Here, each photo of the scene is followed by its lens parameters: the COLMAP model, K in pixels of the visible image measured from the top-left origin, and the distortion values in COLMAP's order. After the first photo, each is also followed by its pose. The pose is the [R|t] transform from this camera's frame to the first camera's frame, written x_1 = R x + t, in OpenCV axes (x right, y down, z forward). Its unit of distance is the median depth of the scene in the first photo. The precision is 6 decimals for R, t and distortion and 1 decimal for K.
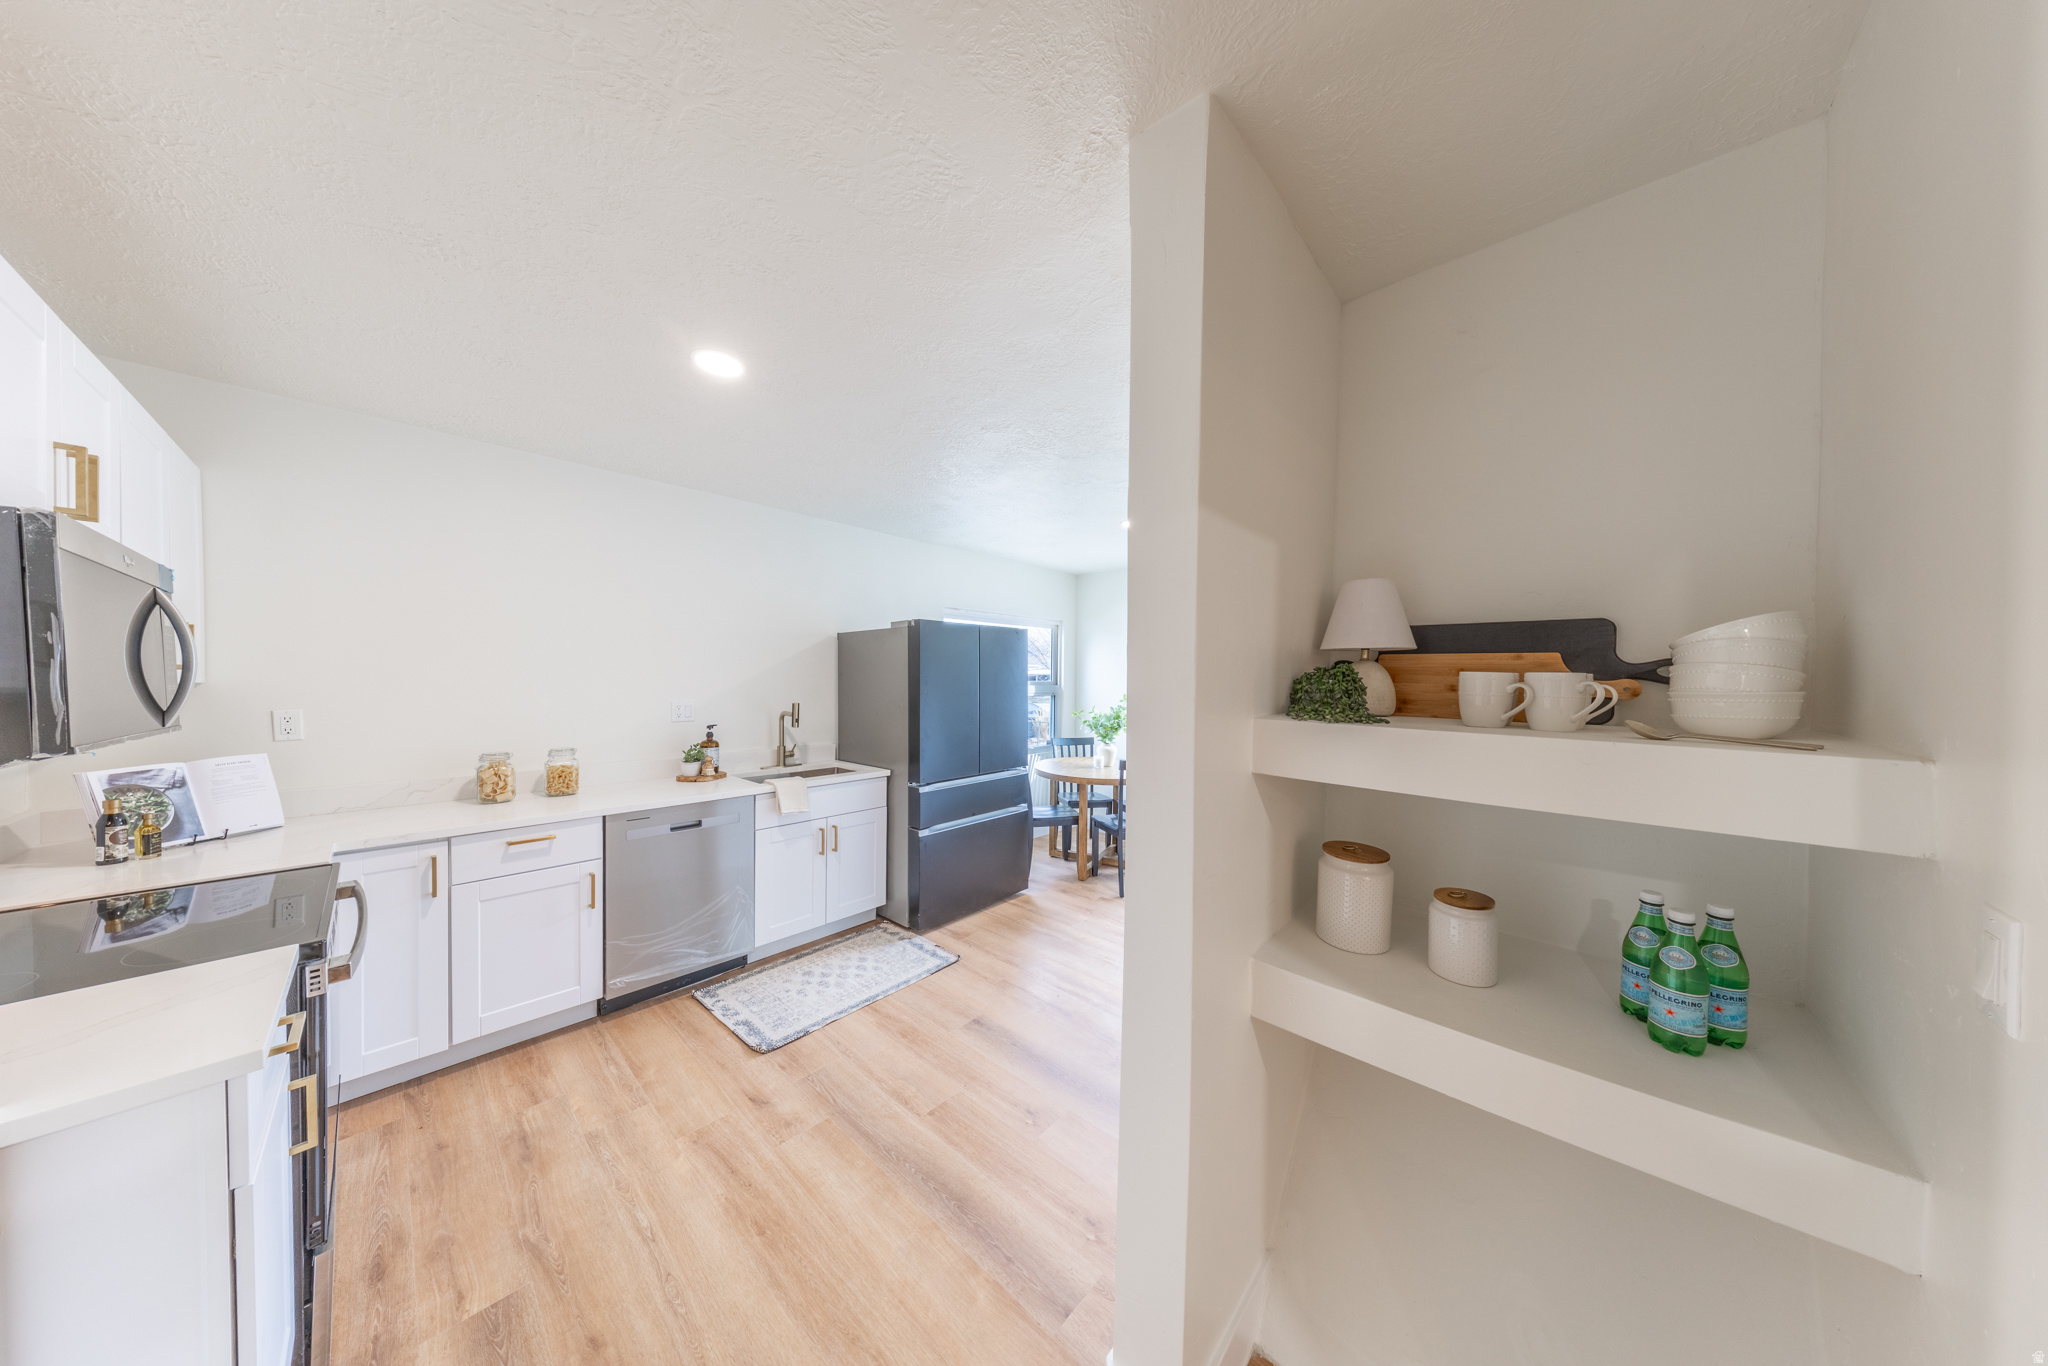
lens RADIAL K [[593.1, 0, 1028.2], [0, 593.1, 682.6], [0, 0, 1]] dist [-0.000233, 0.000070]
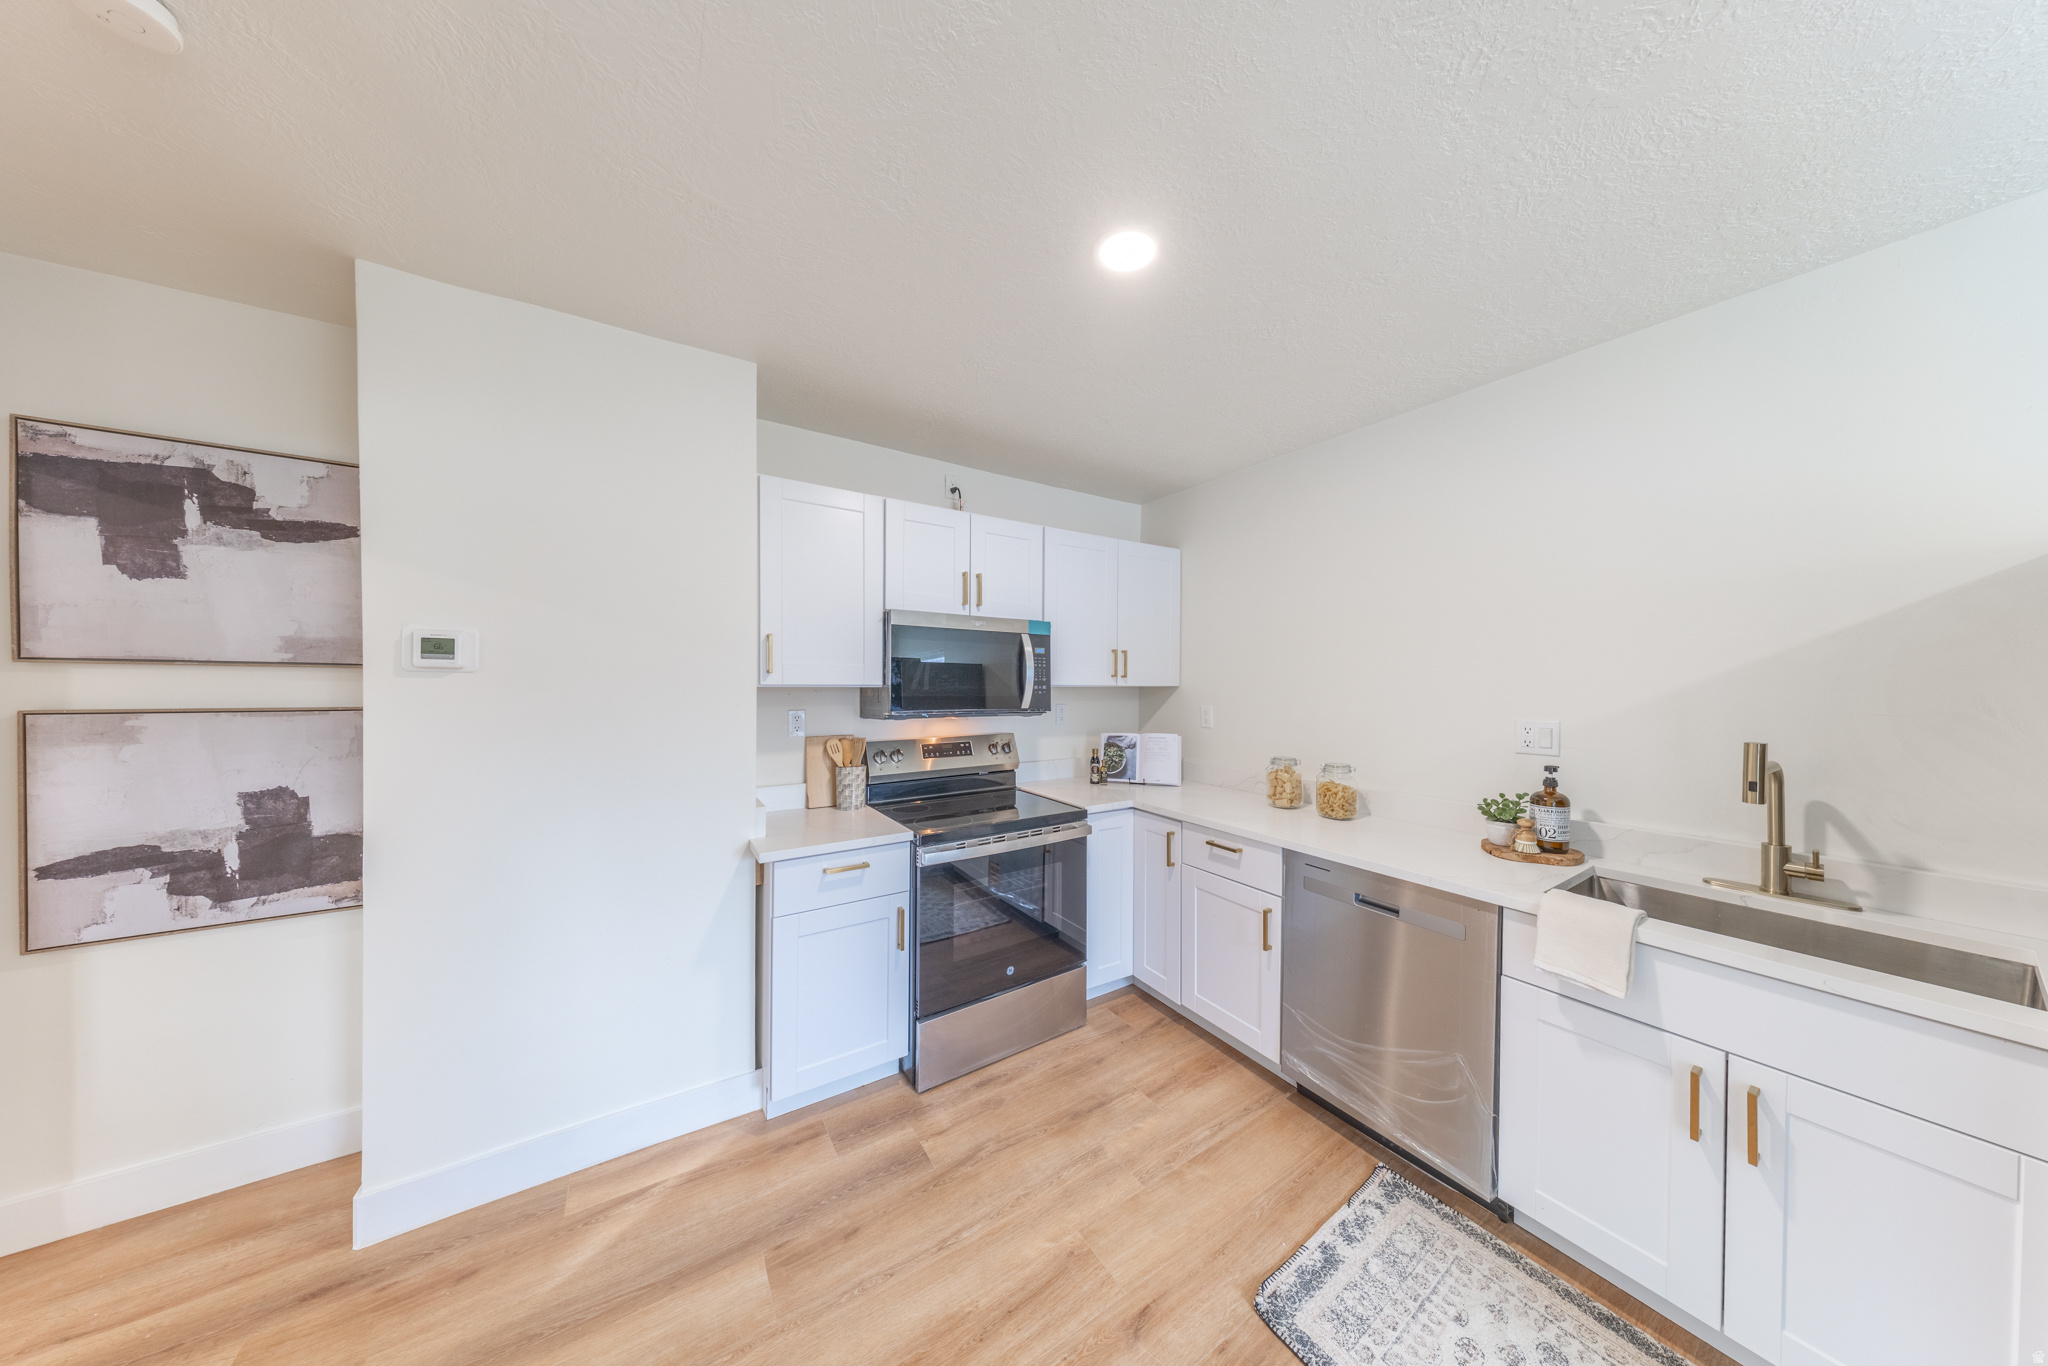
lens RADIAL K [[593.1, 0, 1027.2], [0, 593.1, 674.5], [0, 0, 1]] dist [-0.000233, 0.000070]
pose [[-0.256255, -0.012245, -0.966532, 0.198601], [-0.010594, 0.999895, -0.009859, -0.007897], [0.966551, 0.007713, -0.256358, 0.913515]]
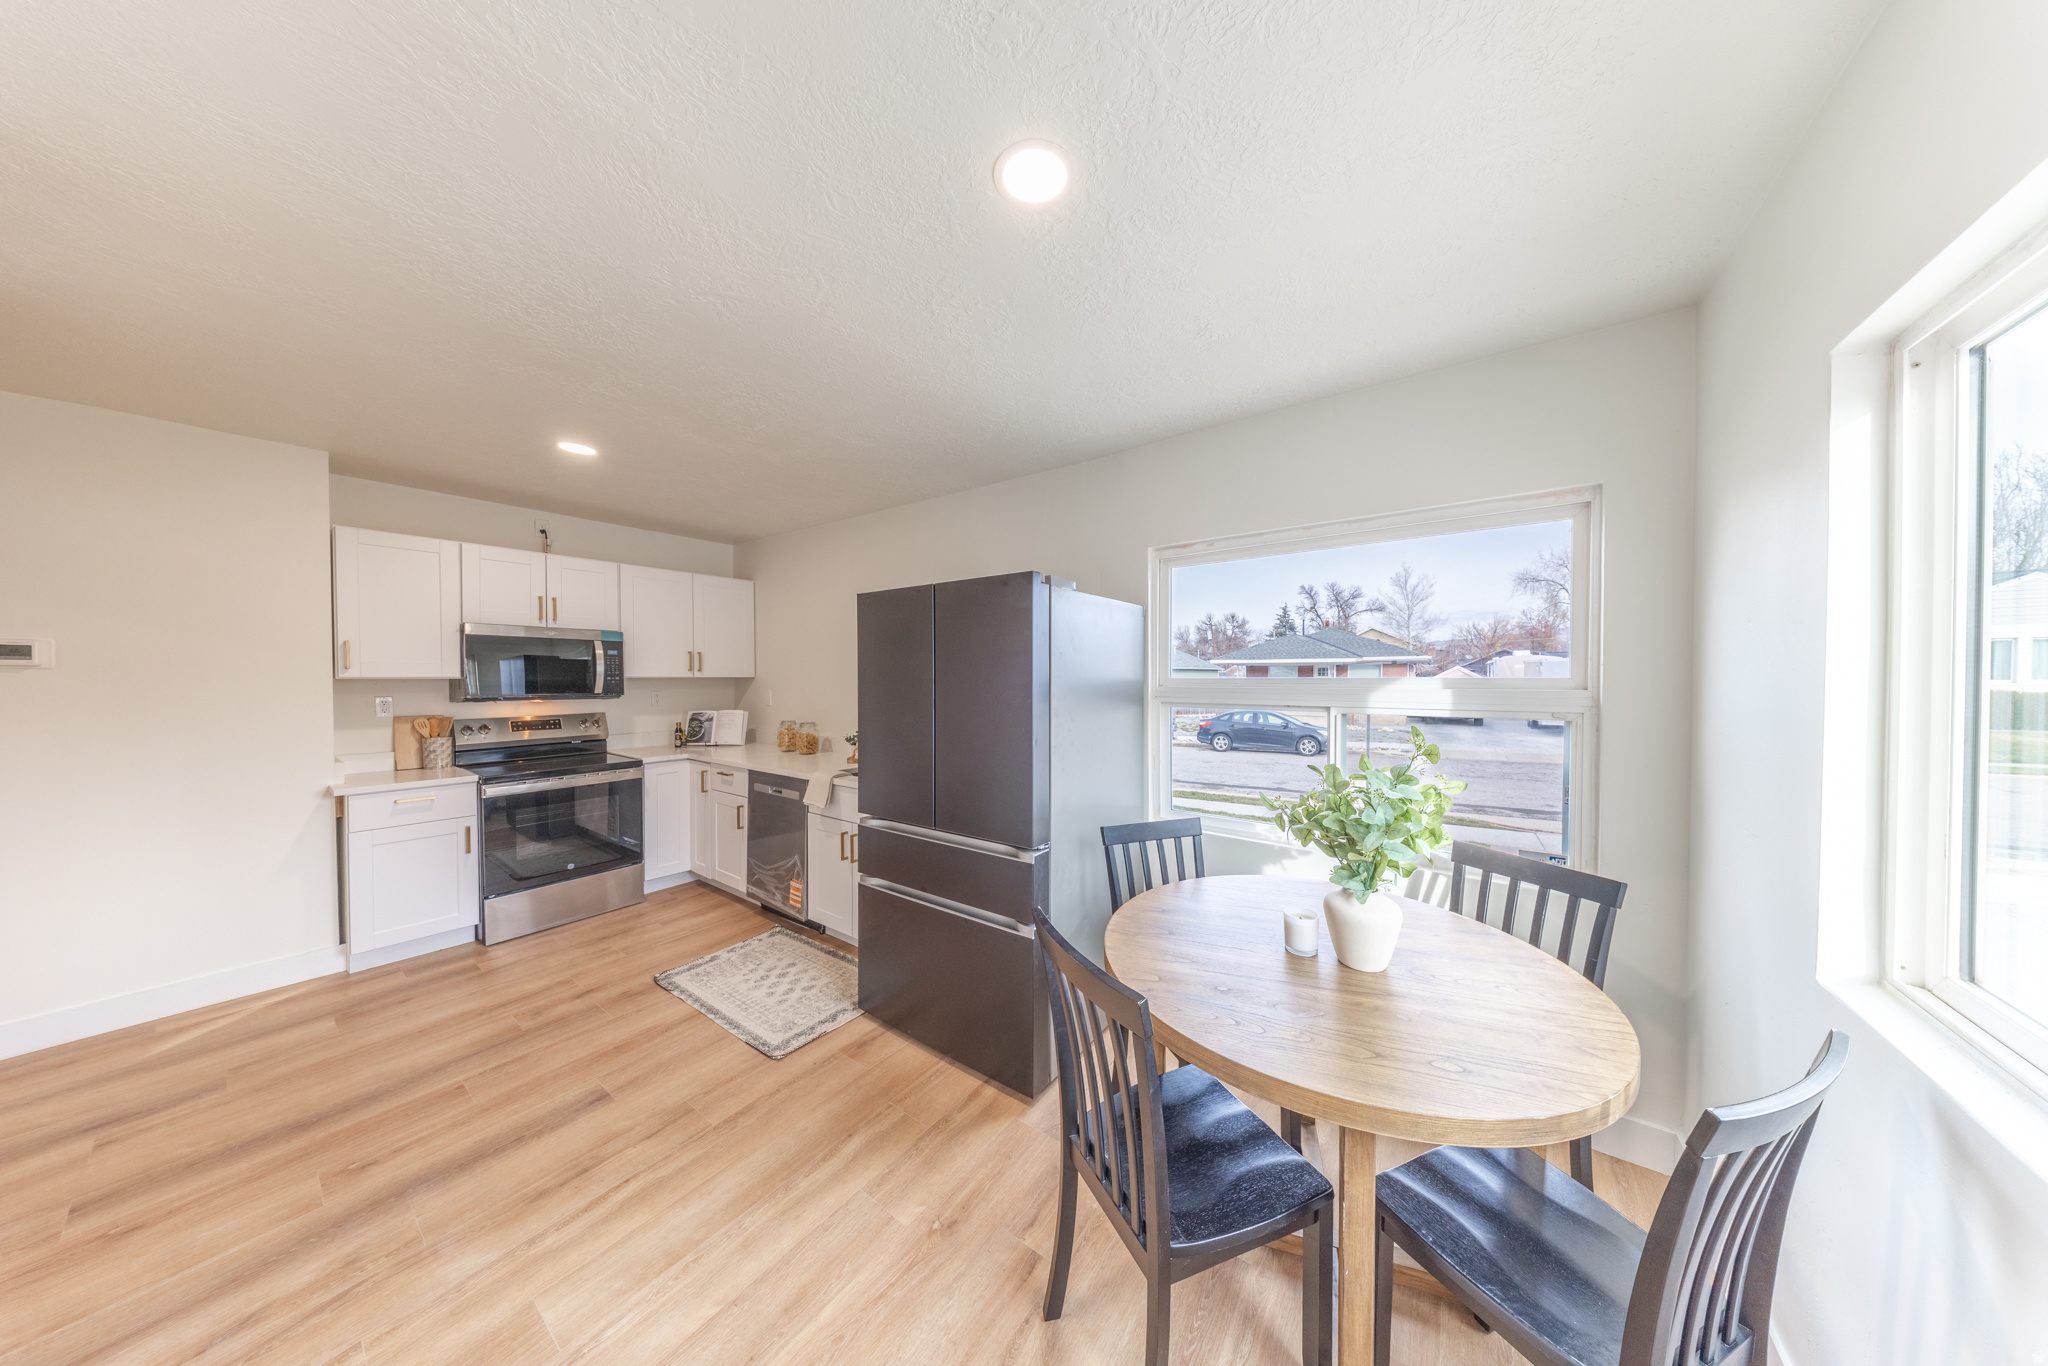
lens RADIAL K [[593.1, 0, 1030.5], [0, 593.1, 686.3], [0, 0, 1]] dist [-0.000233, 0.000070]
pose [[0.100314, 0.015837, -0.994830, 0.829764], [-0.002564, 0.999874, 0.015659, -0.001132], [0.994953, 0.000980, 0.100342, 1.627189]]
